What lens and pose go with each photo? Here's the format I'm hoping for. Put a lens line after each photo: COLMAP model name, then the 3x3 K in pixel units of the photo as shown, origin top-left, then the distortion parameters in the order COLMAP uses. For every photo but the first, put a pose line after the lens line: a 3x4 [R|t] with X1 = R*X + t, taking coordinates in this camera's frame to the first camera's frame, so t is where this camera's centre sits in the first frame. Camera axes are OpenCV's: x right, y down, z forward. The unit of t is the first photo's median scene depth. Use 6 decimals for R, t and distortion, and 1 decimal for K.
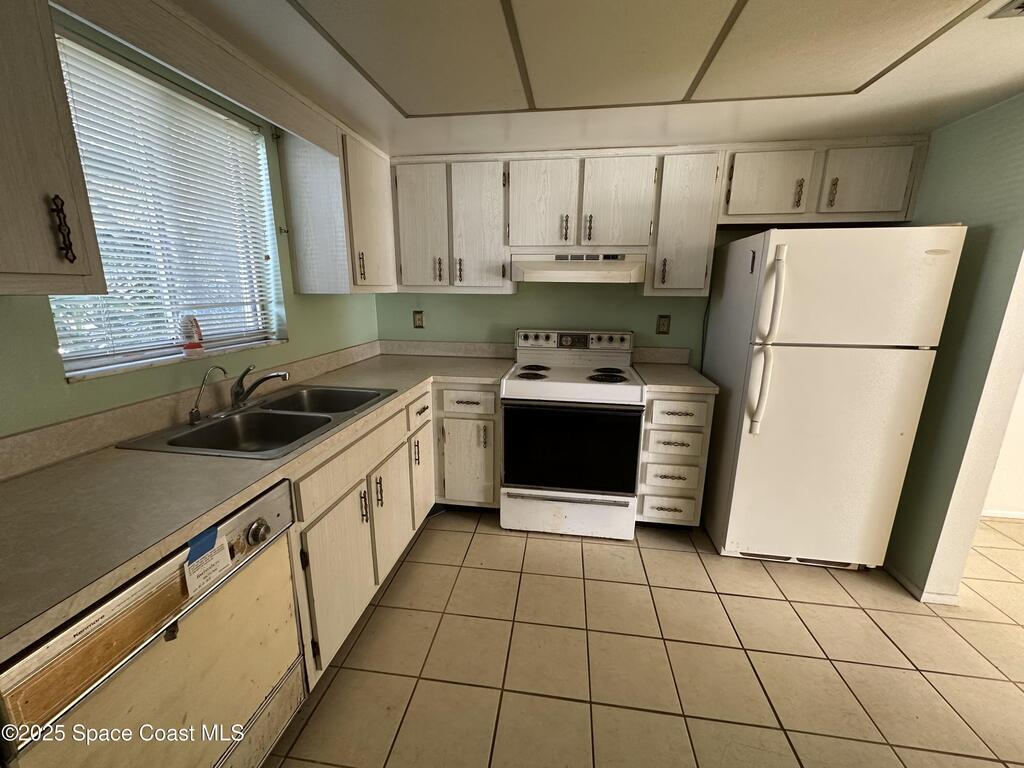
lens RADIAL K [[414.0, 0, 512.0], [0, 414.0, 384.0], [0, 0, 1]] dist [0.002603, -0.000086]
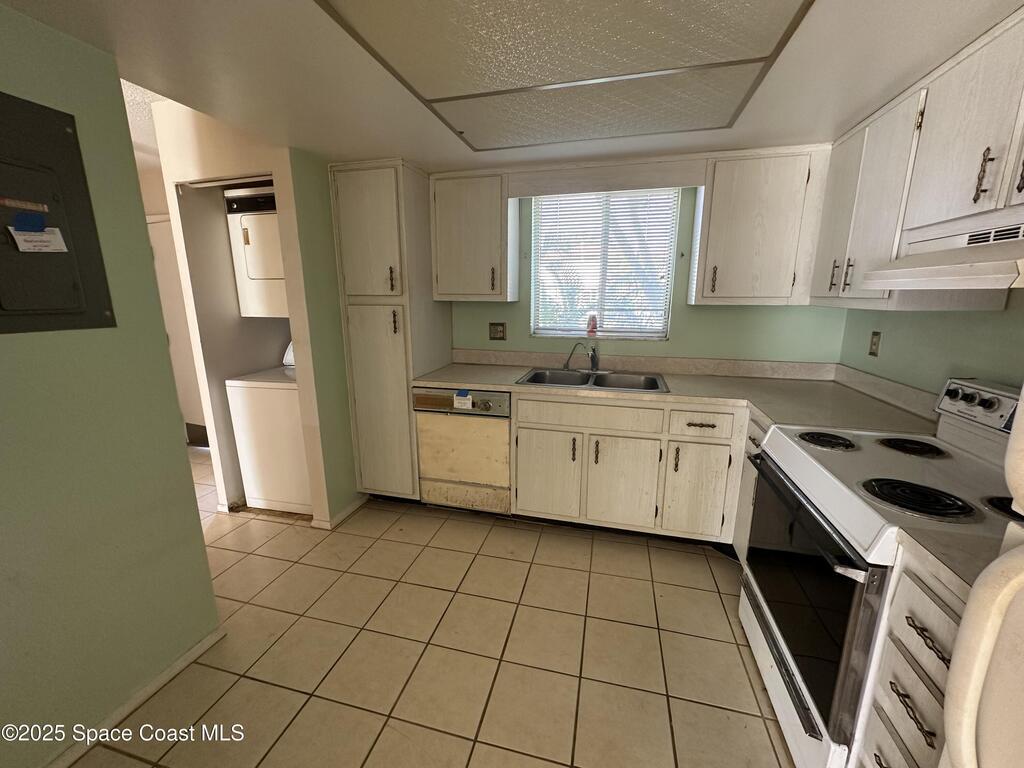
lens RADIAL K [[414.0, 0, 512.0], [0, 414.0, 384.0], [0, 0, 1]] dist [0.002603, -0.000086]
pose [[-0.102705, 0.201433, -0.974103, 0.793690], [-0.232659, 0.947253, 0.220411, -0.145019], [0.967120, 0.249271, -0.050422, 0.628693]]
